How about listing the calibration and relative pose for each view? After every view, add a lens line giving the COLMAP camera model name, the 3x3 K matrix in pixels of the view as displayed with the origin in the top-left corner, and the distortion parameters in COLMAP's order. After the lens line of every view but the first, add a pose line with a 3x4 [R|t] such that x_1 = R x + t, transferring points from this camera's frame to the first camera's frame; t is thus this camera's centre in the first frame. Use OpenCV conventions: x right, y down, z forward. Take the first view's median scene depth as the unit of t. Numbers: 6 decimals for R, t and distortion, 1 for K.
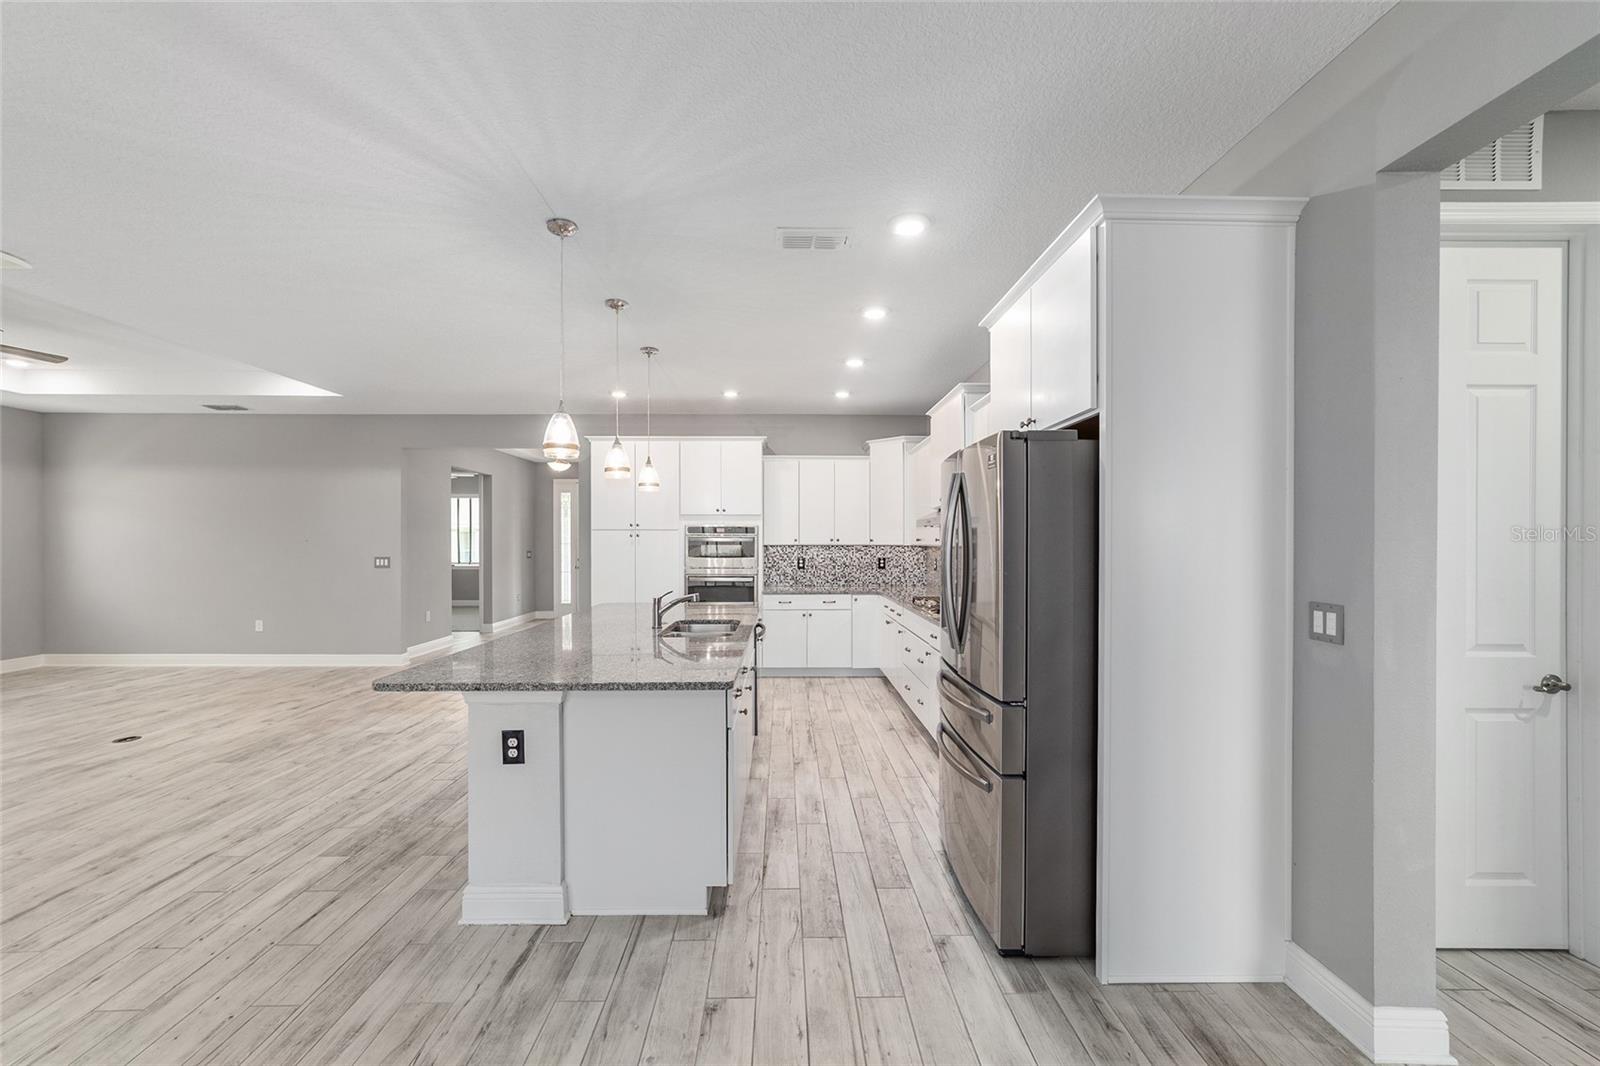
lens RADIAL K [[626.8, 0, 788.0], [0, 626.8, 542.4], [0, 0, 1]] dist [-0.018292, 0.009161]
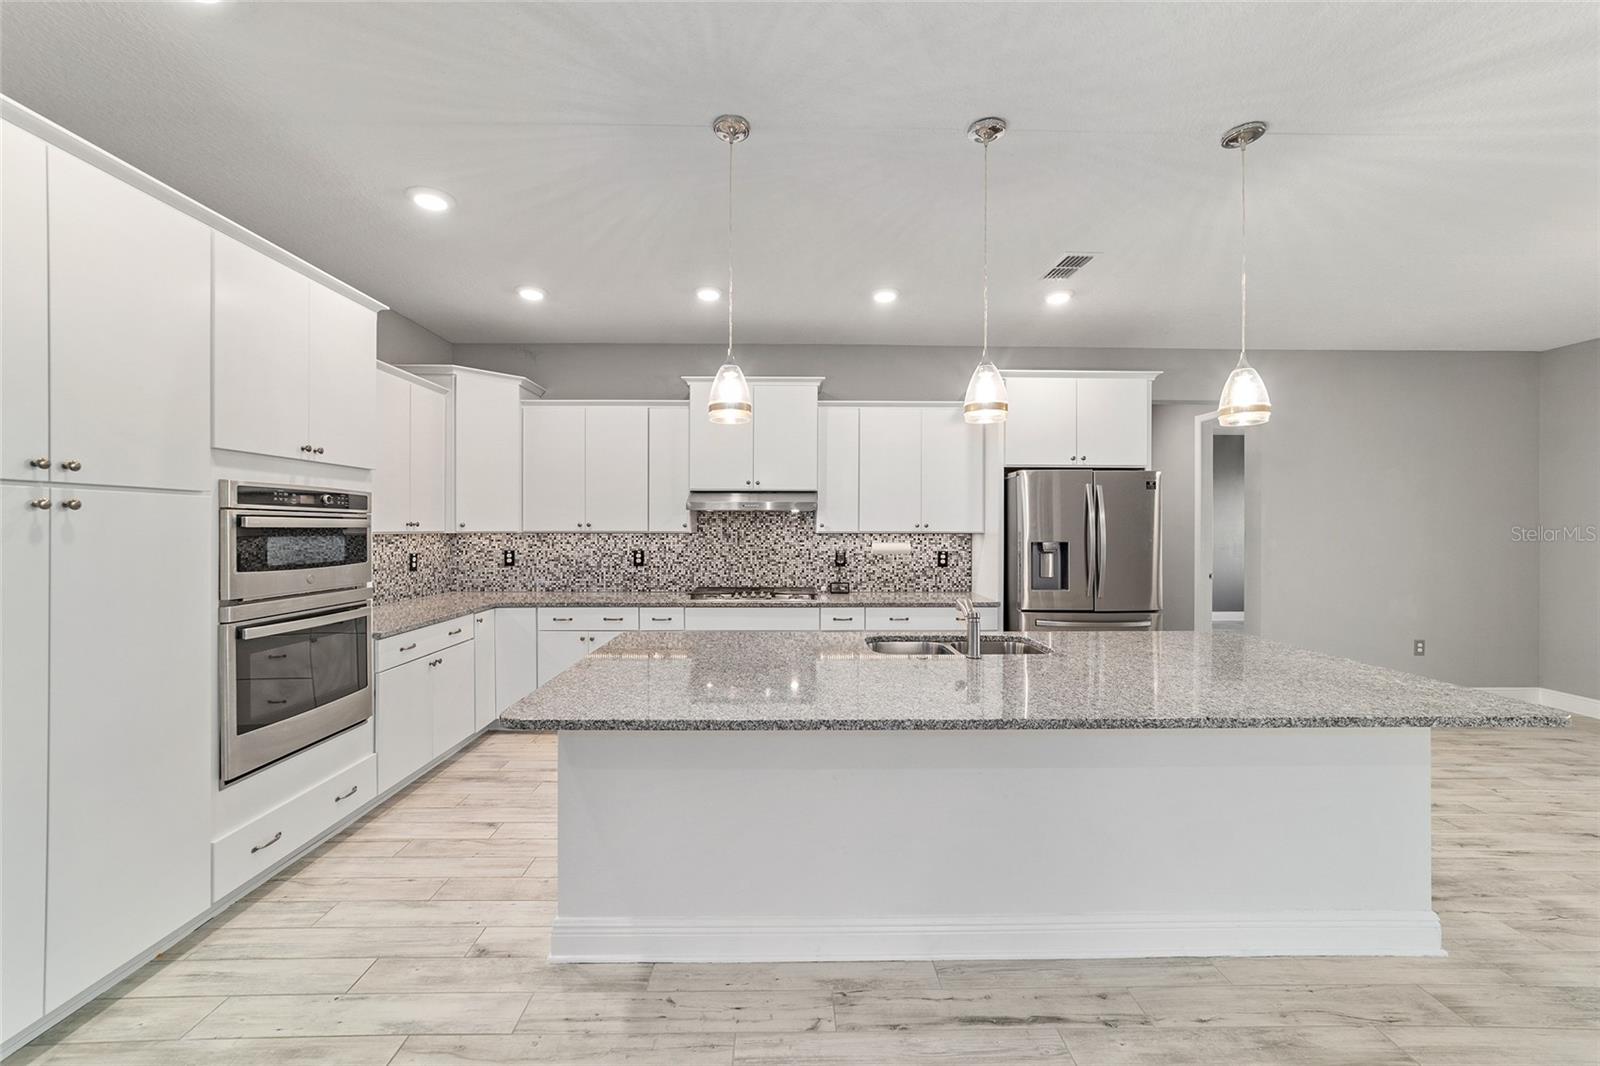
lens RADIAL K [[616.0, 0, 793.1], [0, 616.0, 527.6], [0, 0, 1]] dist [-0.017612, 0.008291]
pose [[-0.004582, -0.002085, 0.999987, -0.553357], [0.000058, 0.999998, 0.002085, -0.002348], [-0.999989, 0.000068, -0.004582, 0.765664]]
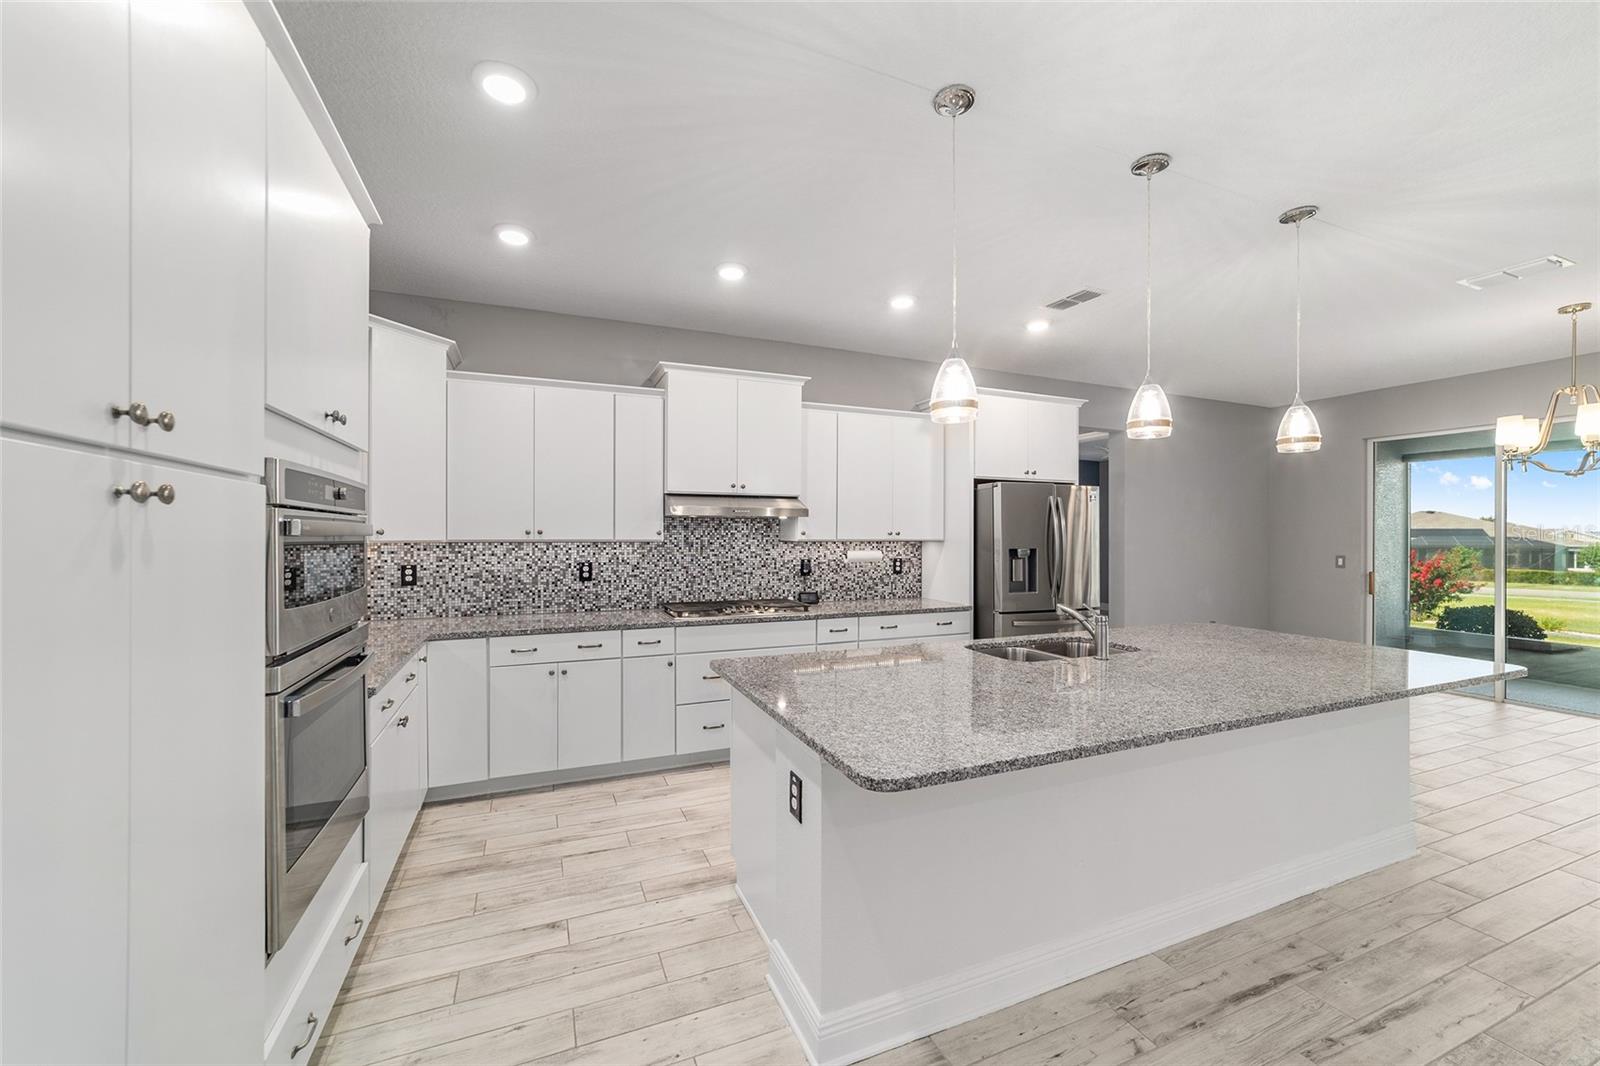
lens RADIAL K [[623.7, 0, 792.7], [0, 623.7, 534.0], [0, 0, 1]] dist [-0.018419, 0.008930]
pose [[-0.376425, -0.000948, 0.926447, -0.465566], [-0.000957, 0.999999, 0.000634, -0.002852], [-0.926447, -0.000648, -0.376425, 1.016393]]
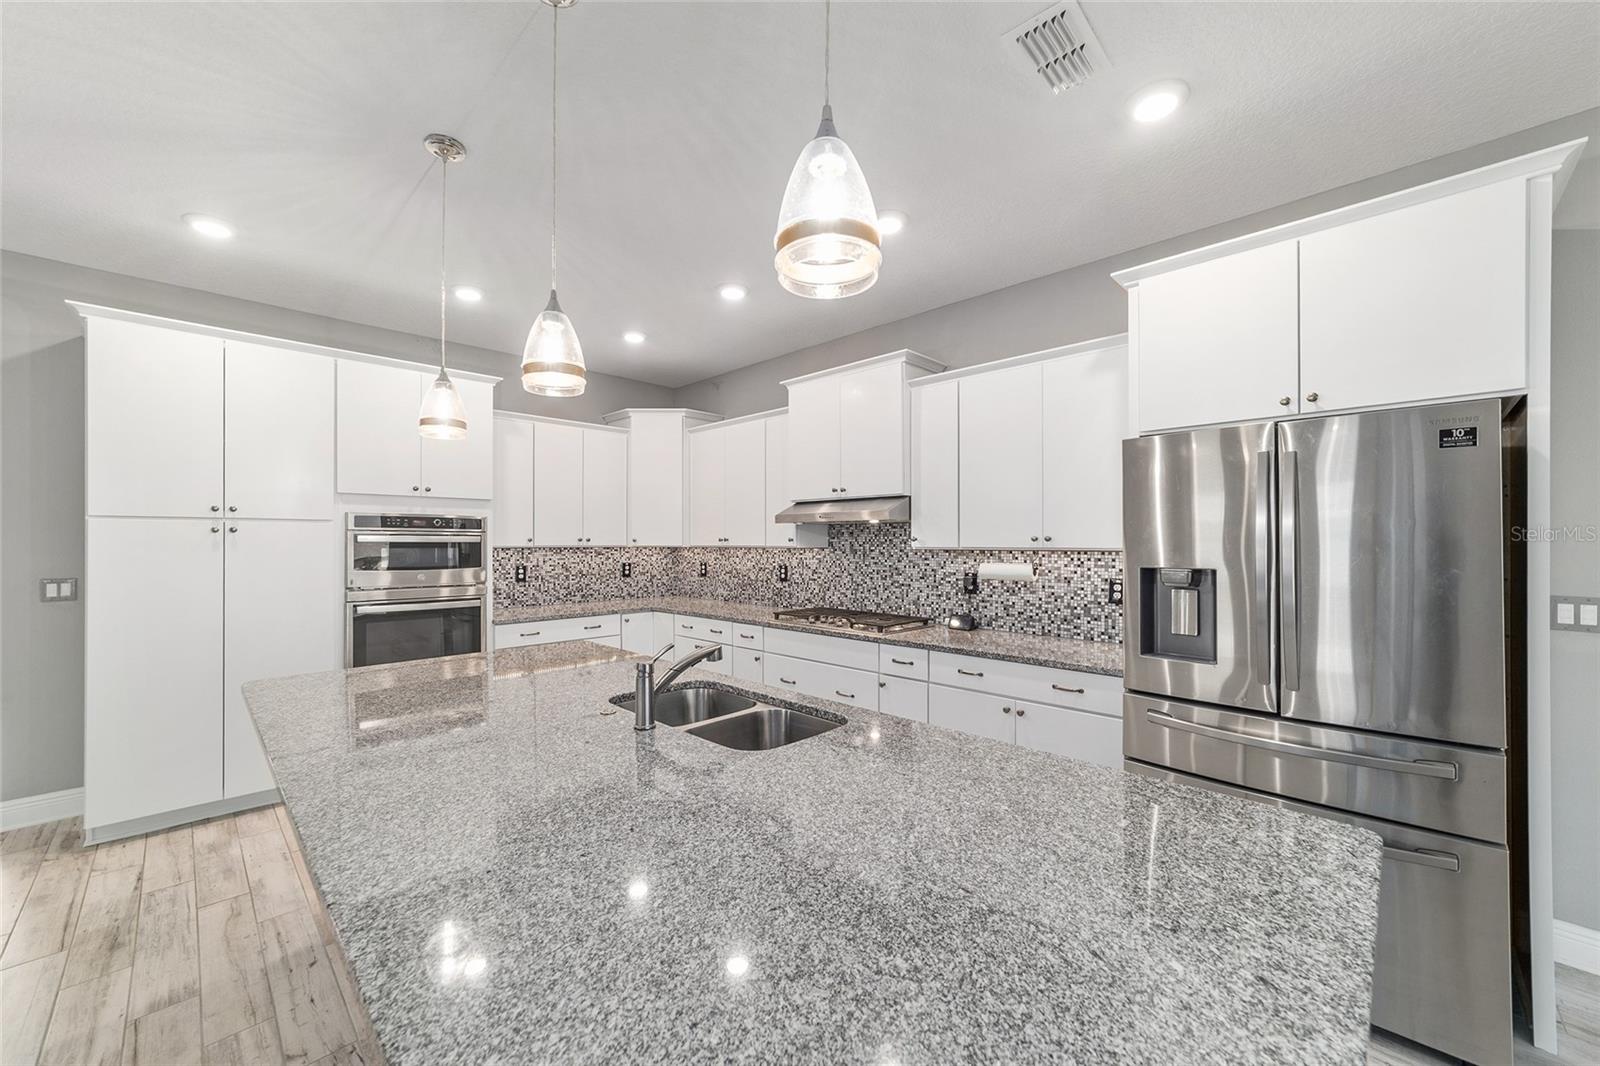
lens RADIAL K [[617.1, 0, 791.5], [0, 617.1, 540.7], [0, 0, 1]] dist [-0.018555, 0.008738]
pose [[0.714046, 0.000503, 0.700098, -0.289413], [0.001856, 0.999995, -0.002612, -0.000620], [-0.700096, 0.003164, 0.714042, 0.381943]]
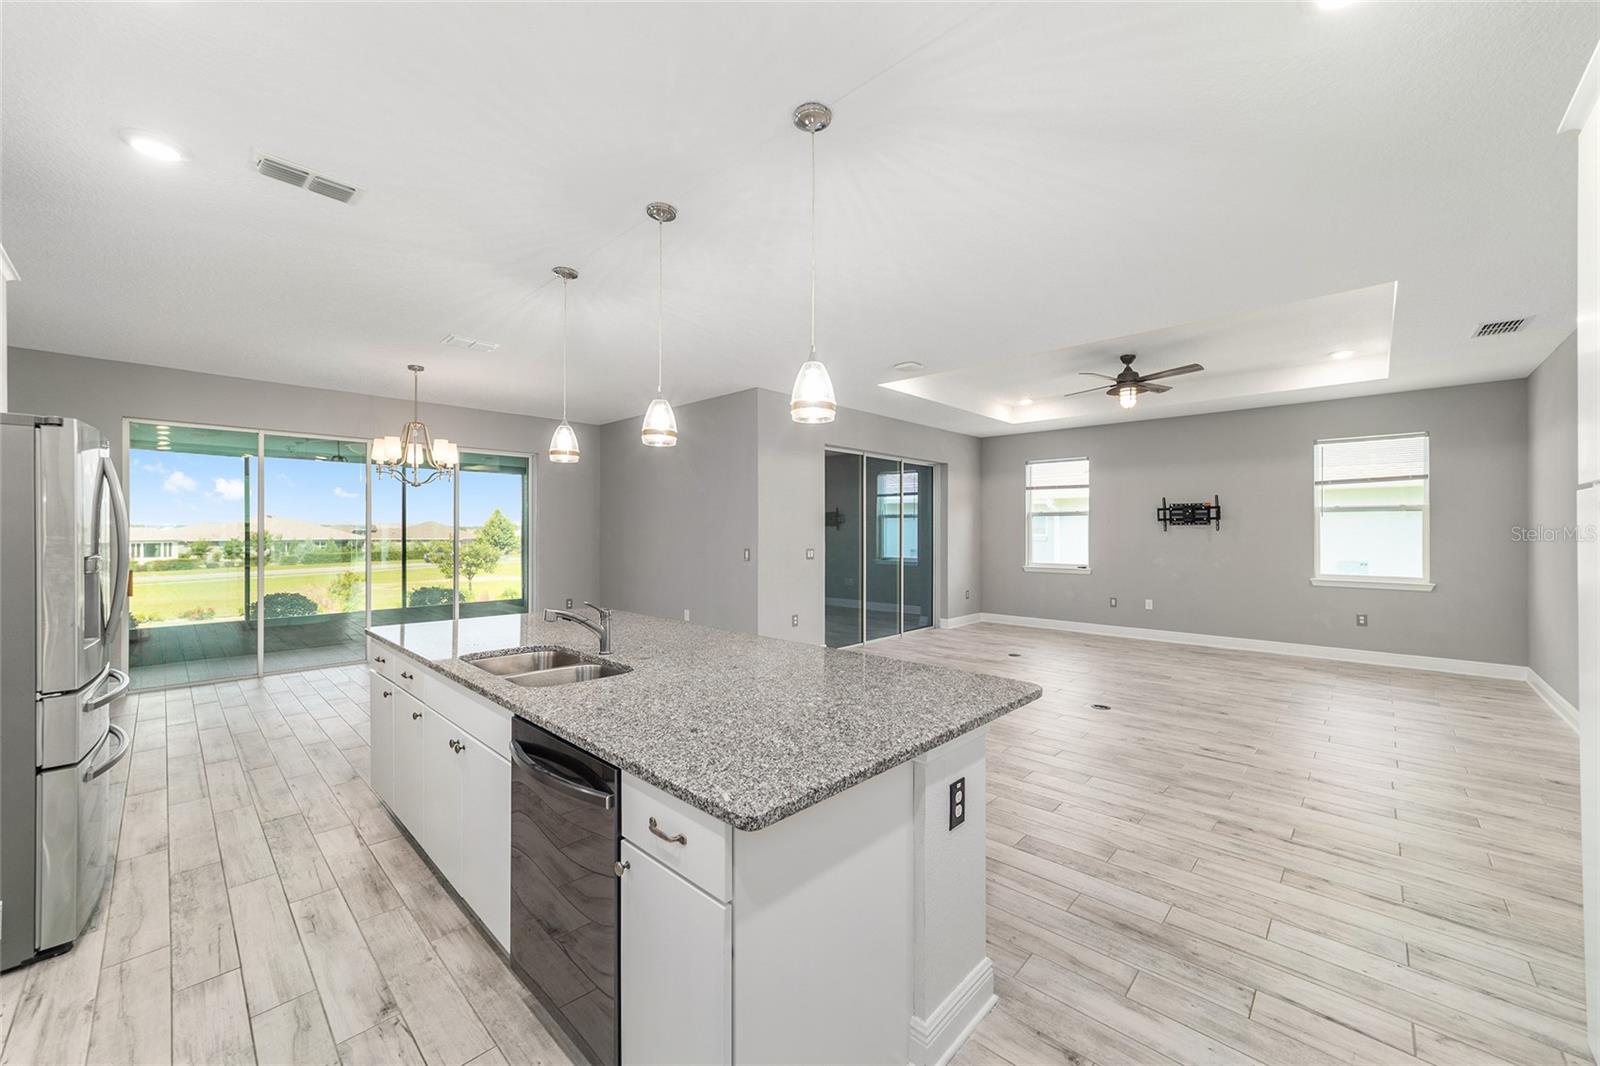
lens RADIAL K [[612.1, 0, 795.8], [0, 612.1, 529.6], [0, 0, 1]] dist [-0.018497, 0.007650]
pose [[-0.696676, -0.001791, -0.717383, 0.086440], [-0.002331, 0.999997, -0.000234, -0.001954], [0.717382, 0.001509, -0.696679, 1.044520]]
